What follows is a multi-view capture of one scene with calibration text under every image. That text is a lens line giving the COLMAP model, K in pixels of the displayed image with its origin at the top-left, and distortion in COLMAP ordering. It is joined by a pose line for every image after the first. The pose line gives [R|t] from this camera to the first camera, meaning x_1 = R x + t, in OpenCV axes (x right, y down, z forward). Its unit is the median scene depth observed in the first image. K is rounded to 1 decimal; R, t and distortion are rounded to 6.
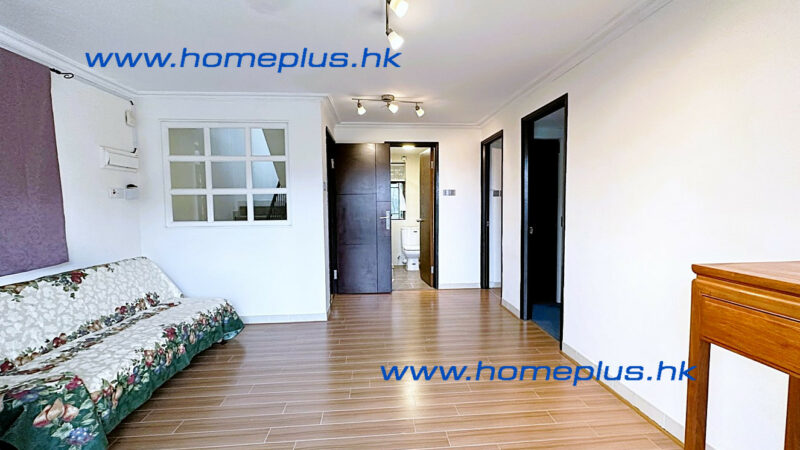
lens RADIAL K [[340.8, 0, 402.4], [0, 340.8, 222.4], [0, 0, 1]] dist [-0.005568, -0.000674]
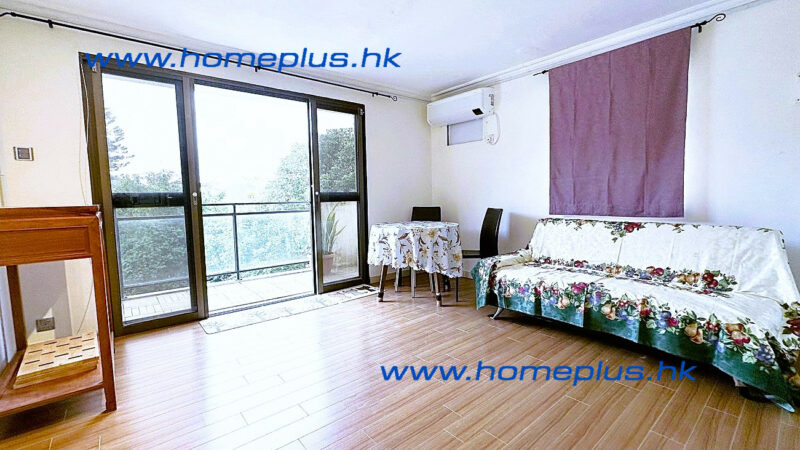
lens RADIAL K [[358.5, 0, 399.3], [0, 358.5, 226.0], [0, 0, 1]] dist [-0.001588, -0.000088]
pose [[-0.807872, 0.081697, -0.583668, 0.297641], [-0.004011, 0.989560, 0.144062, -0.009715], [0.589344, 0.118725, -0.799111, 1.190914]]
